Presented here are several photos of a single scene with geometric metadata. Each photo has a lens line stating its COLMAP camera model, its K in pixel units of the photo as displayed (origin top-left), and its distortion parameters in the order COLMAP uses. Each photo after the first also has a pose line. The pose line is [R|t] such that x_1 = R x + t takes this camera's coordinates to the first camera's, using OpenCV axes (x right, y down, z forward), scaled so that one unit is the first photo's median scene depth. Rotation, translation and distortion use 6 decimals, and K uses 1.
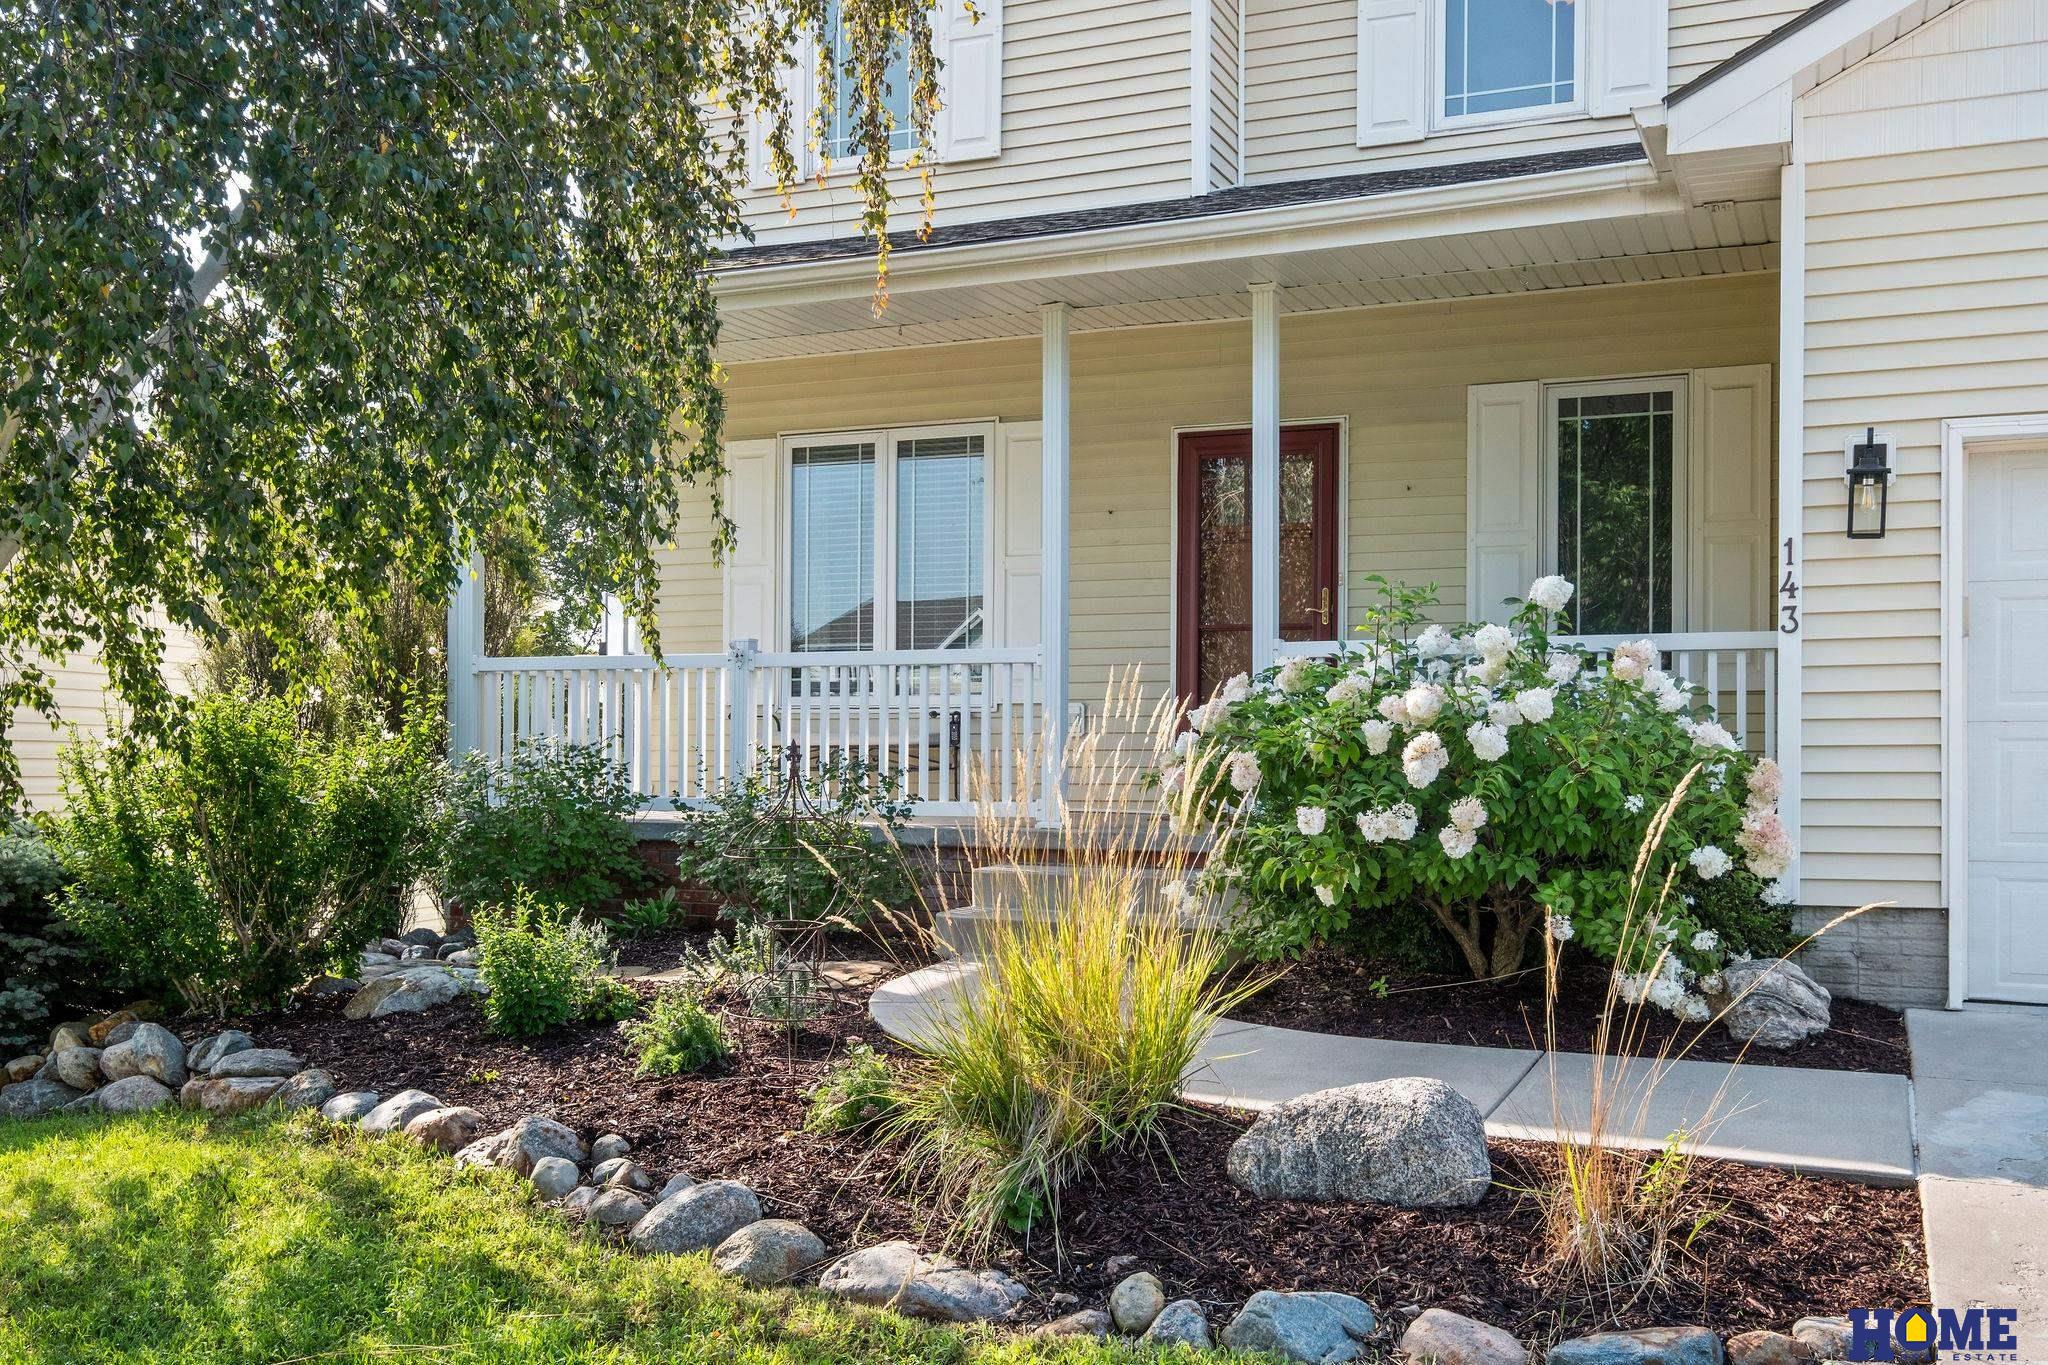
lens RADIAL K [[1918.6, 0, 1061.2], [0, 1918.6, 763.8], [0, 0, 1]] dist [0.006615, 0.000000]
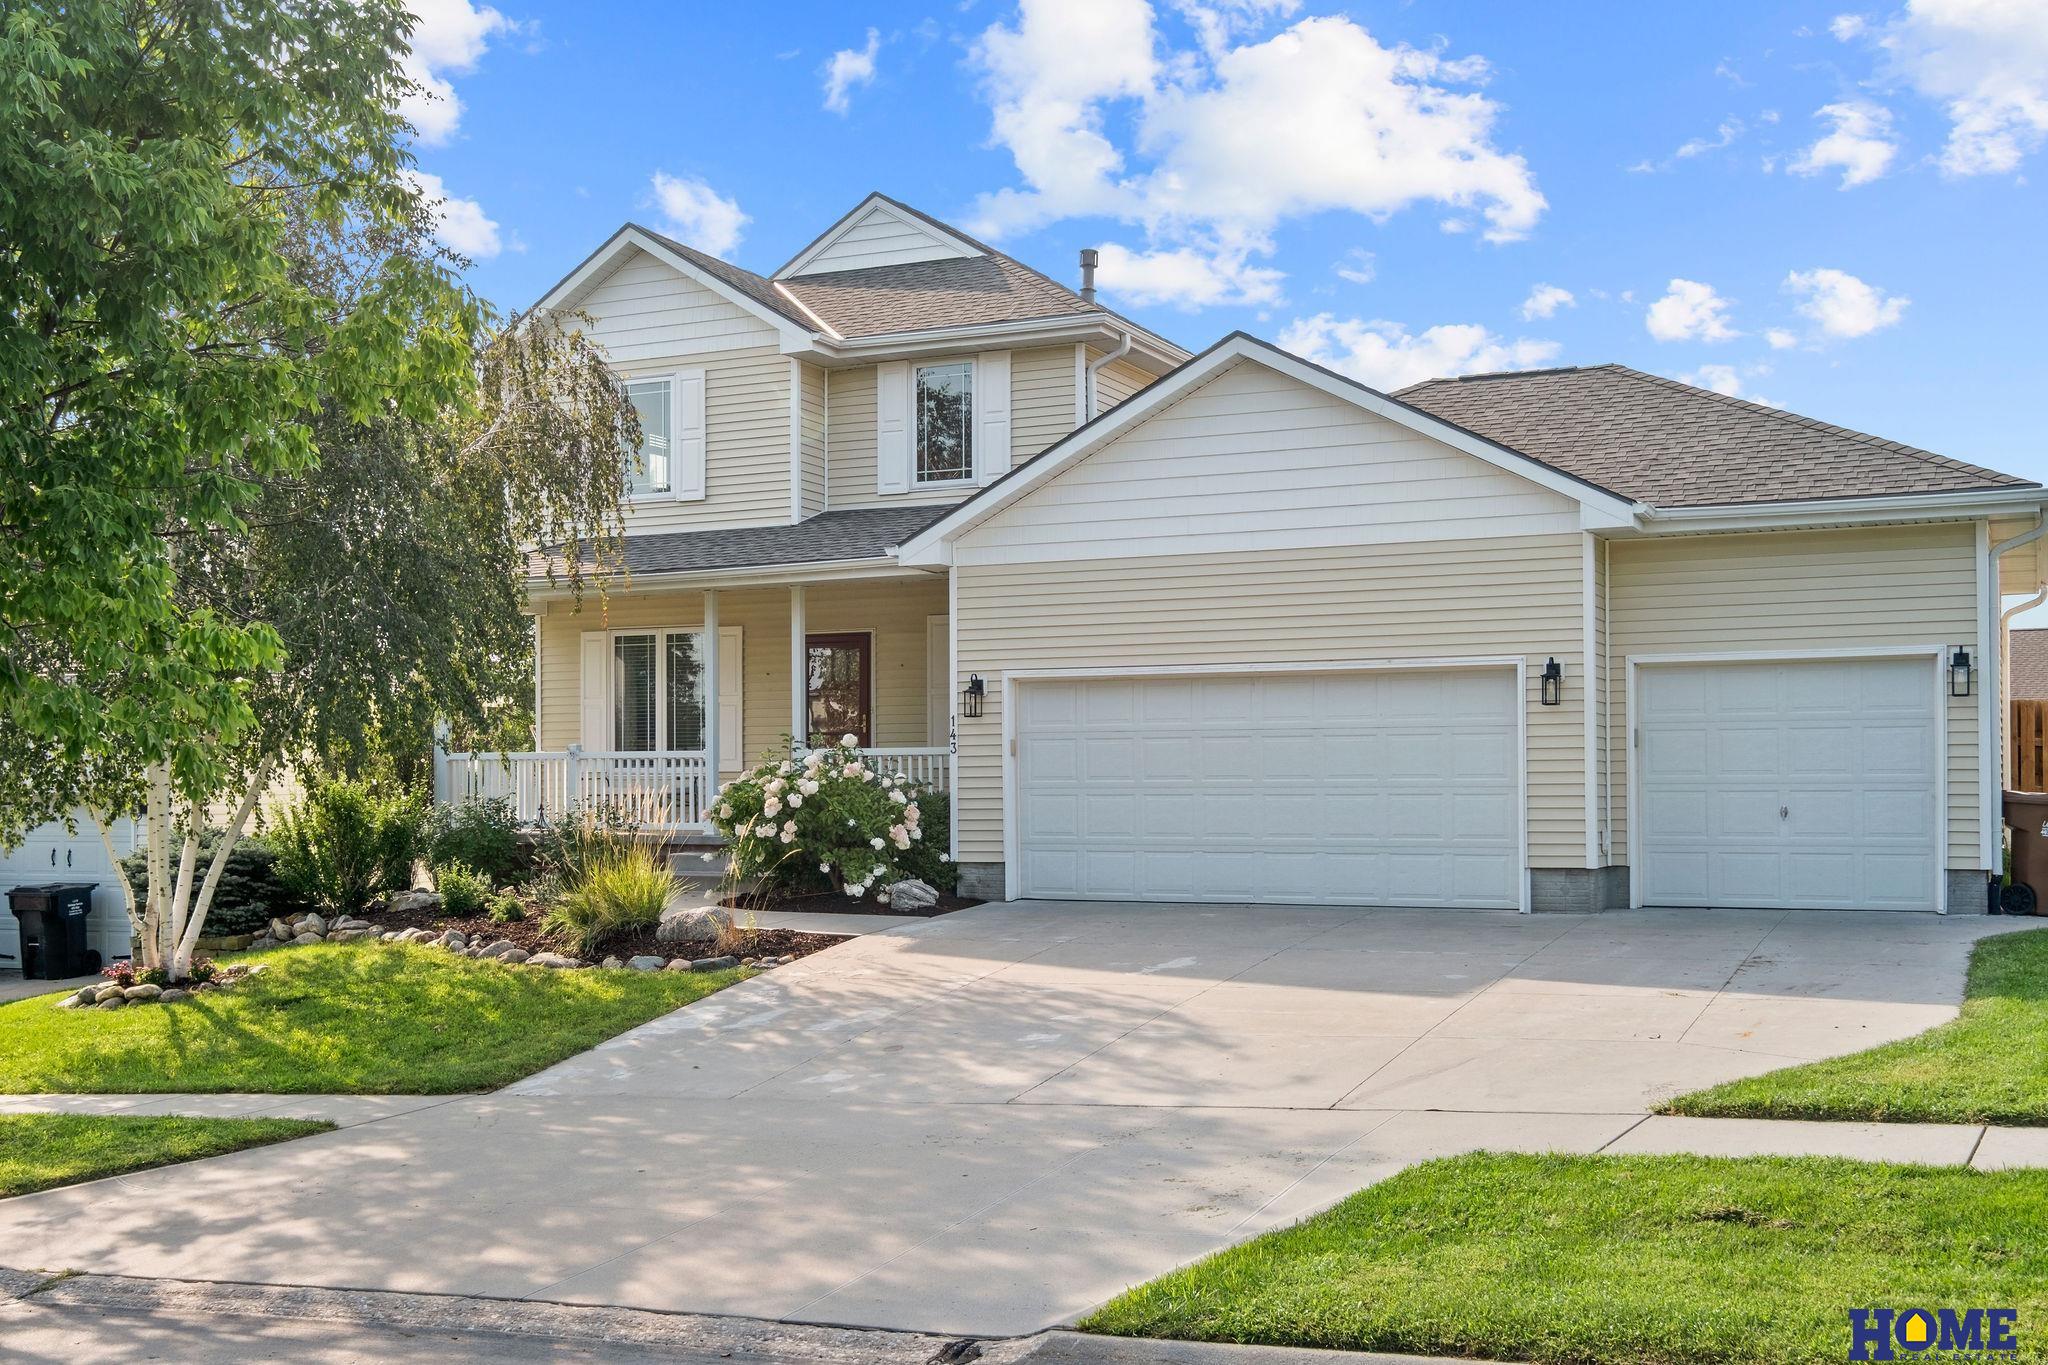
lens RADIAL K [[2096.9, 0, 1013.8], [0, 2096.9, 738.9], [0, 0, 1]] dist [0.028187, 0.000000]
pose [[0.998316, -0.011015, -0.056949, 0.637166], [0.010025, 0.999794, -0.017638, -0.039185], [0.057131, 0.017037, 0.998221, -1.796218]]
